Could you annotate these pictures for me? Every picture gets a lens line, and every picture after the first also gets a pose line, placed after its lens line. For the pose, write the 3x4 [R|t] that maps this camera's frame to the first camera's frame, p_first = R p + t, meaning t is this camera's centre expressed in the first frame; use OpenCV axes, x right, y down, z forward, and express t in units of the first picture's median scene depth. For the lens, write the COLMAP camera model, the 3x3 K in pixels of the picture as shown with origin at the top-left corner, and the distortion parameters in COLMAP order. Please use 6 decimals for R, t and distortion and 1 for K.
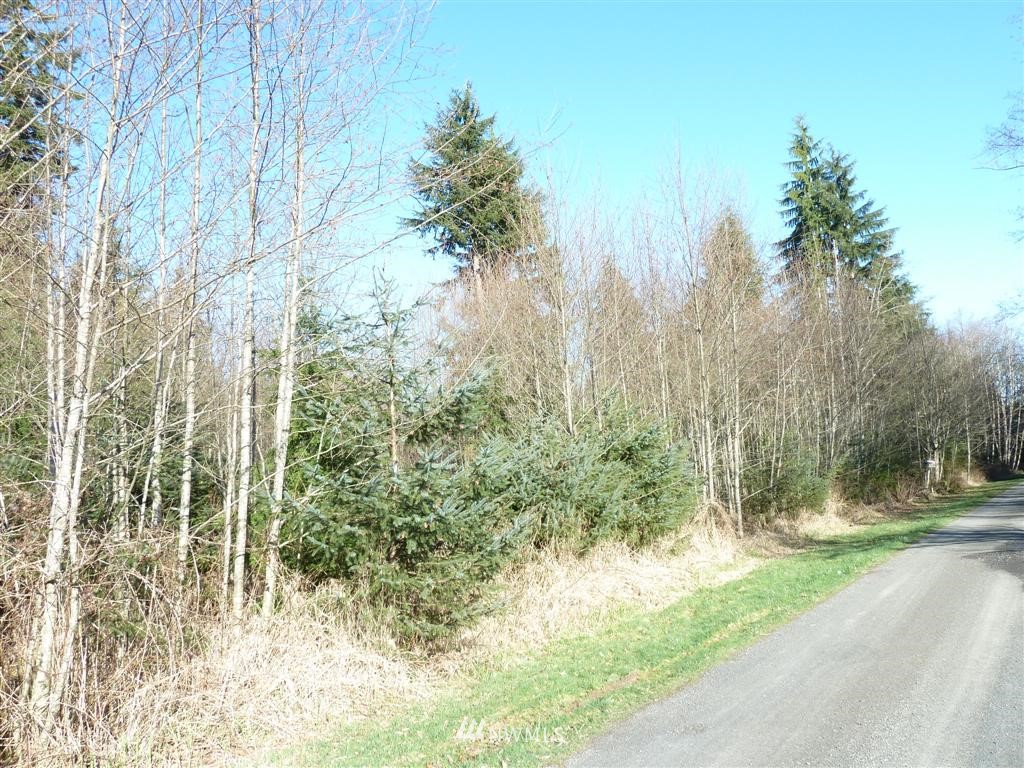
lens RADIAL K [[782.4, 0, 509.2], [0, 782.4, 379.1], [0, 0, 1]] dist [-0.033501, 0.002747]
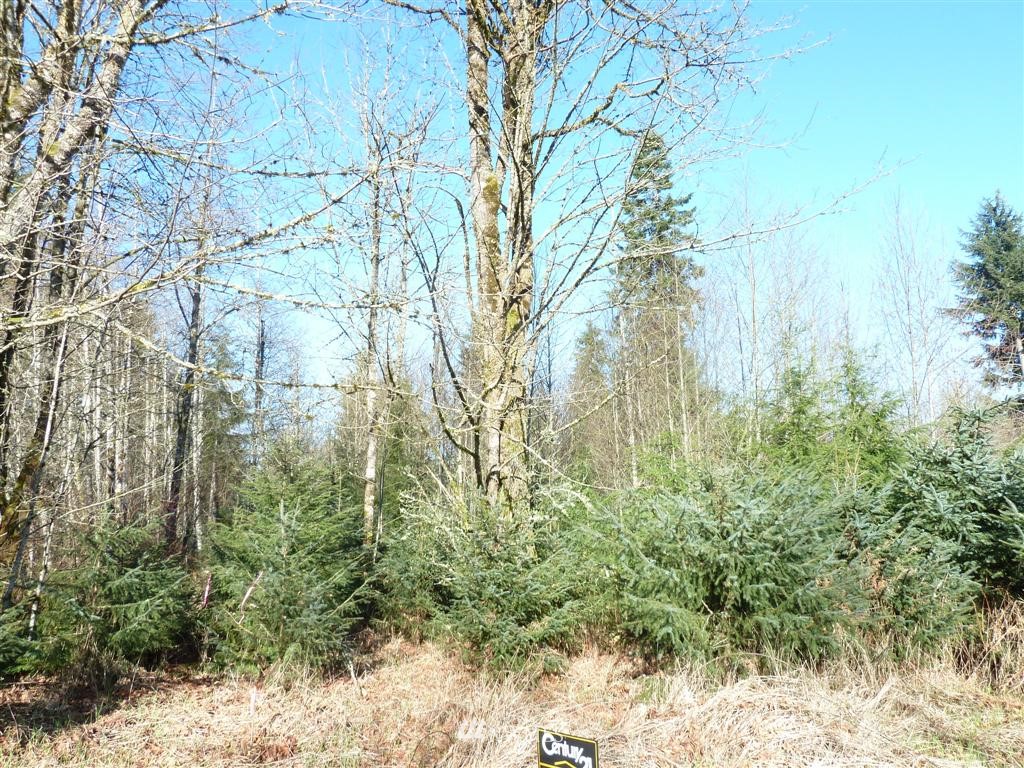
lens RADIAL K [[782.4, 0, 509.2], [0, 782.4, 379.1], [0, 0, 1]] dist [-0.033501, 0.002747]
pose [[0.920479, -0.029554, -0.389672, -0.245854], [0.008673, 0.998436, -0.055237, -0.032096], [0.390695, 0.047465, 0.919296, -0.299141]]
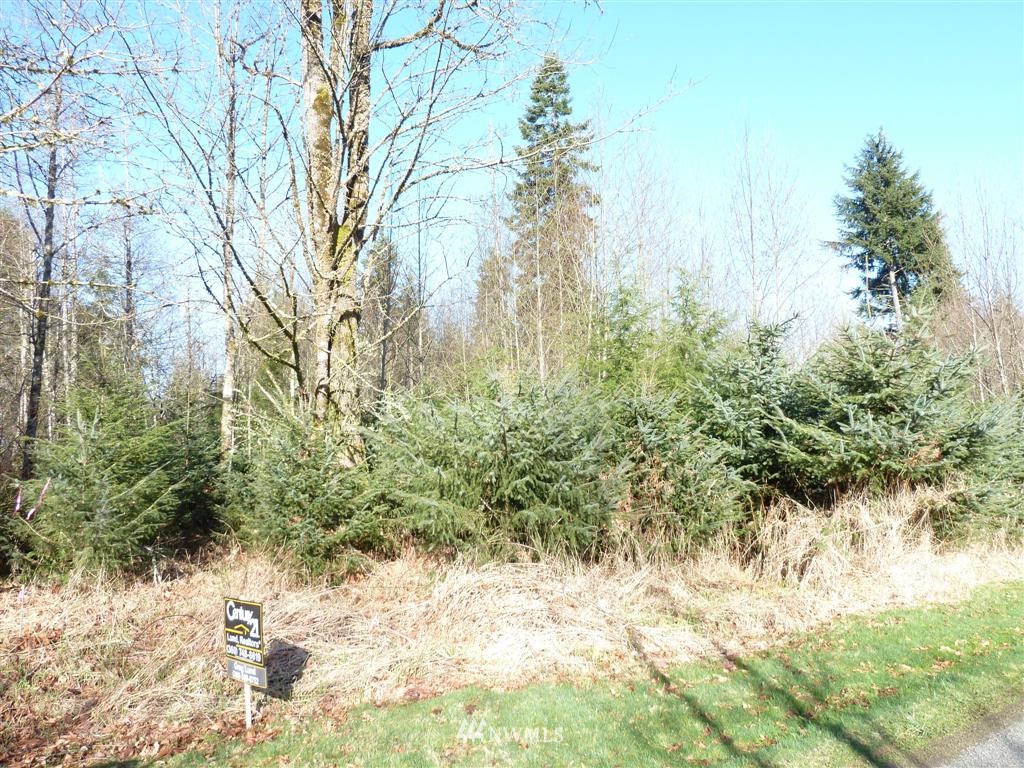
lens RADIAL K [[782.4, 0, 509.2], [0, 782.4, 379.1], [0, 0, 1]] dist [-0.033501, 0.002747]
pose [[0.958119, 0.004445, -0.286337, -0.224404], [0.006105, 0.999335, 0.035942, -0.028259], [0.286307, -0.036185, 0.957455, -0.295624]]
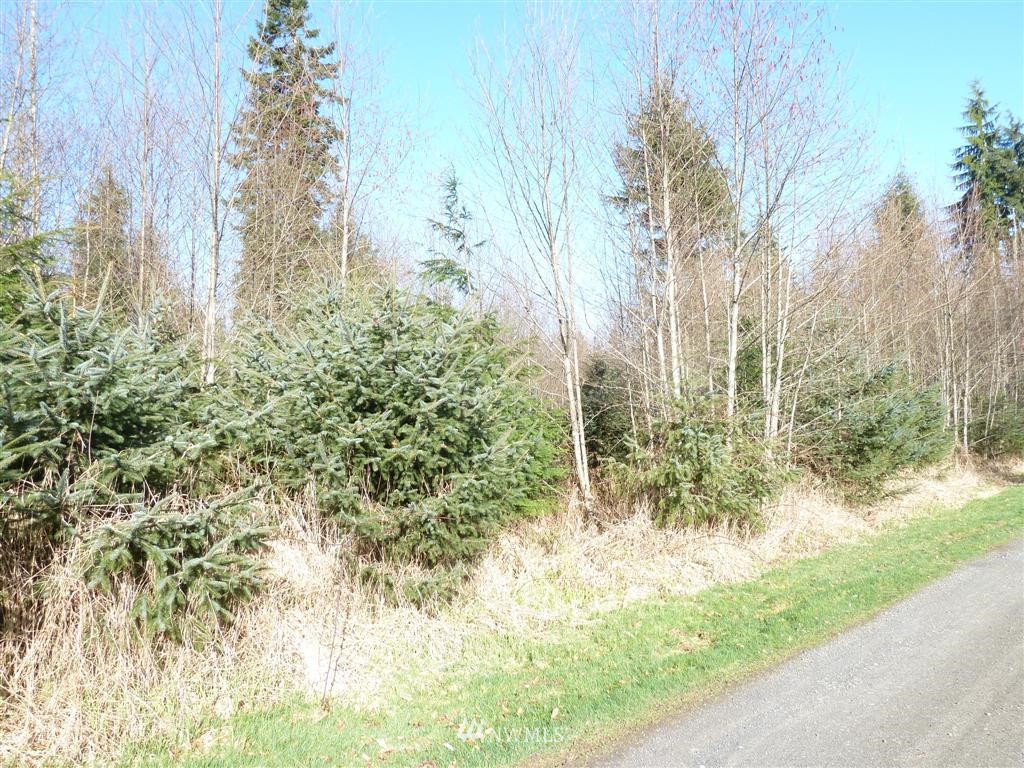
lens RADIAL K [[782.4, 0, 509.2], [0, 782.4, 379.1], [0, 0, 1]] dist [-0.033501, 0.002747]
pose [[0.989520, 0.013451, -0.143766, -0.090974], [-0.004647, 0.998102, 0.061400, -0.008907], [0.144319, -0.060088, 0.987705, -0.121613]]
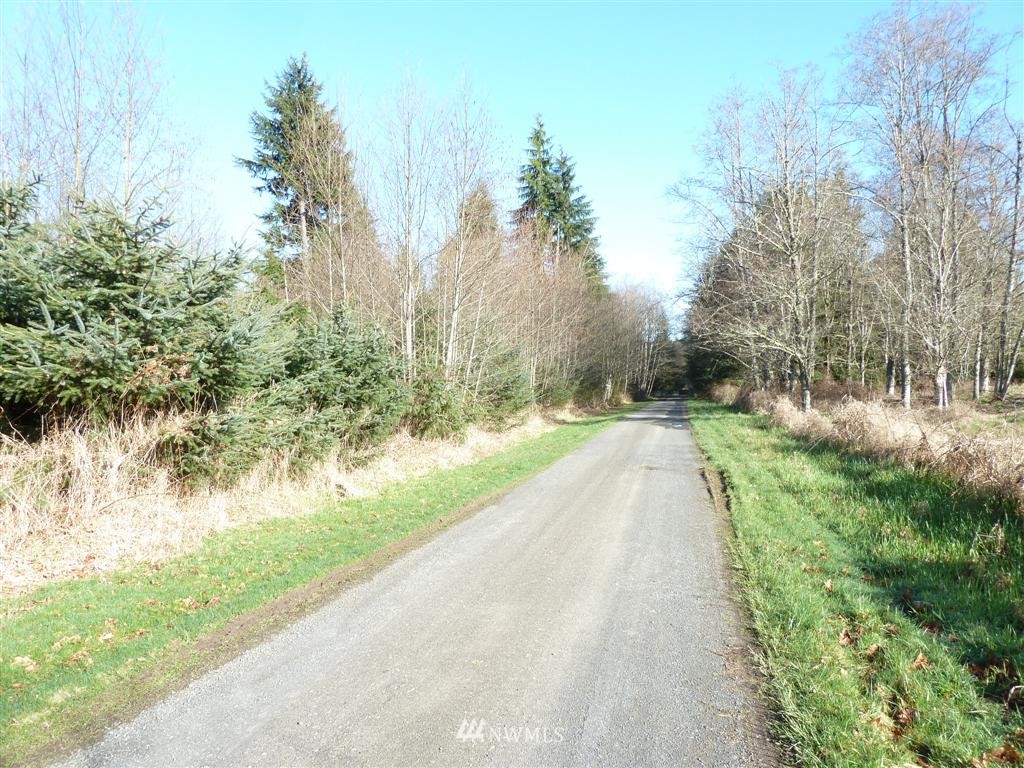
lens RADIAL K [[782.4, 0, 509.2], [0, 782.4, 379.1], [0, 0, 1]] dist [-0.033501, 0.002747]
pose [[0.916105, 0.059761, 0.396460, -0.178867], [-0.104693, 0.990179, 0.092659, -0.021488], [-0.387029, -0.126392, 0.913364, -0.245695]]
